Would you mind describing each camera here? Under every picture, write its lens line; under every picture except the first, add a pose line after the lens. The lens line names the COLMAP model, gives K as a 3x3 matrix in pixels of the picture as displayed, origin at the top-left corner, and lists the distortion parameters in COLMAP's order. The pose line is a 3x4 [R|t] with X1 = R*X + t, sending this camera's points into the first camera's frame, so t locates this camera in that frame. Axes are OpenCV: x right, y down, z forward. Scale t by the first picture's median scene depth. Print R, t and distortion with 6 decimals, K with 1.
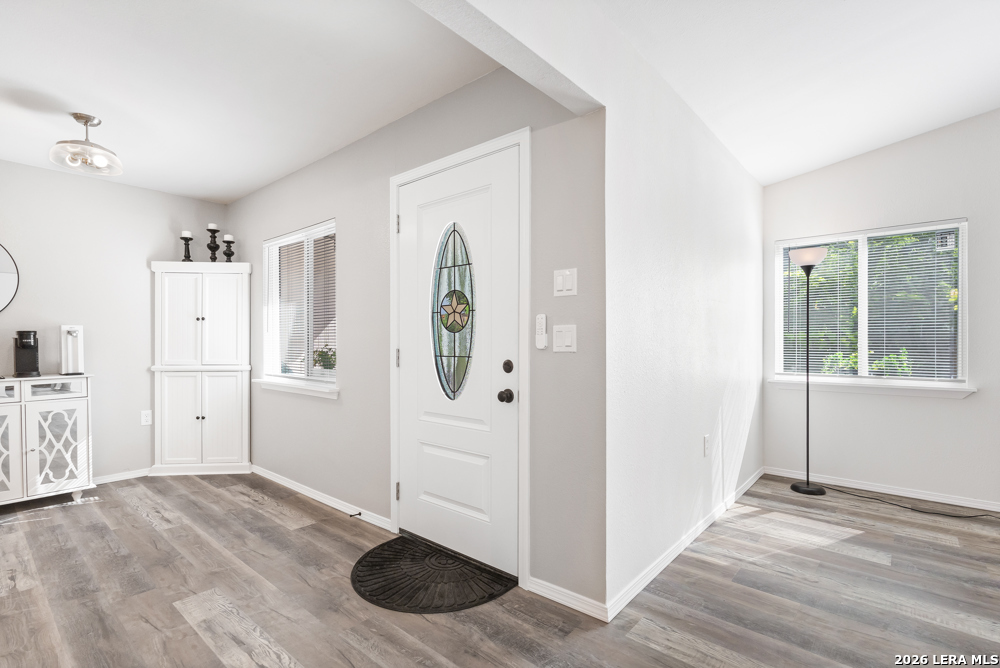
lens RADIAL K [[468.3, 0, 496.7], [0, 468.3, 345.0], [0, 0, 1]] dist [0.002122, 0.000122]
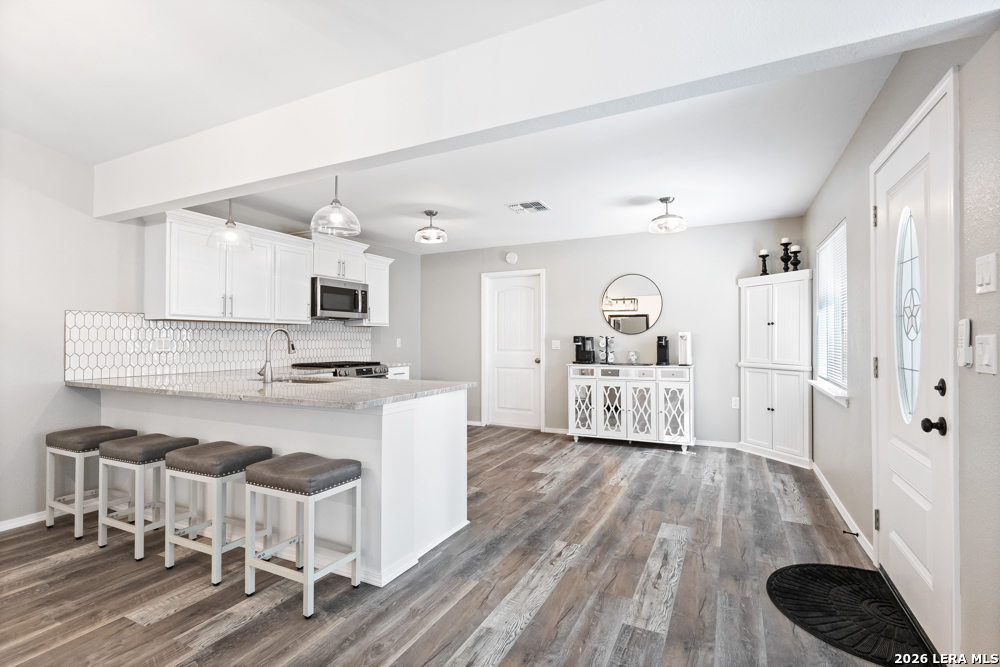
lens RADIAL K [[467.7, 0, 497.5], [0, 467.7, 331.0], [0, 0, 1]] dist [0.000141, 0.000396]
pose [[0.243080, -0.013894, -0.969907, 0.402586], [-0.004230, 0.999873, -0.015383, -0.021219], [0.969997, 0.007842, 0.242990, 0.080501]]
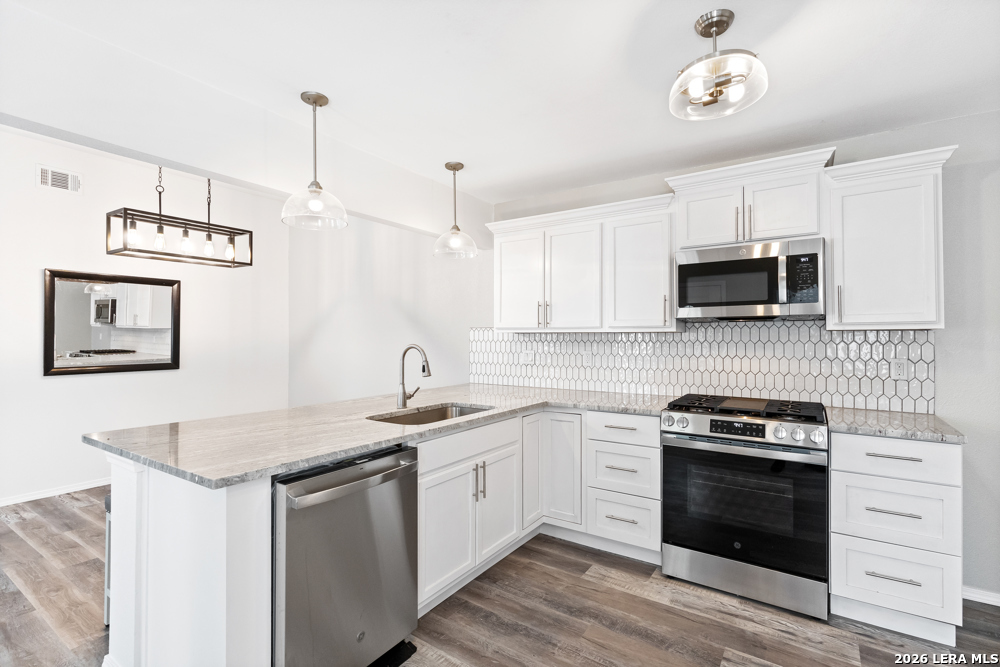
lens RADIAL K [[467.7, 0, 497.5], [0, 467.7, 331.0], [0, 0, 1]] dist [0.000141, 0.000396]
pose [[-0.992972, 0.004145, -0.118275, -0.714553], [0.005115, 0.999956, -0.007896, -0.057940], [0.118237, -0.008446, -0.992949, 0.706946]]
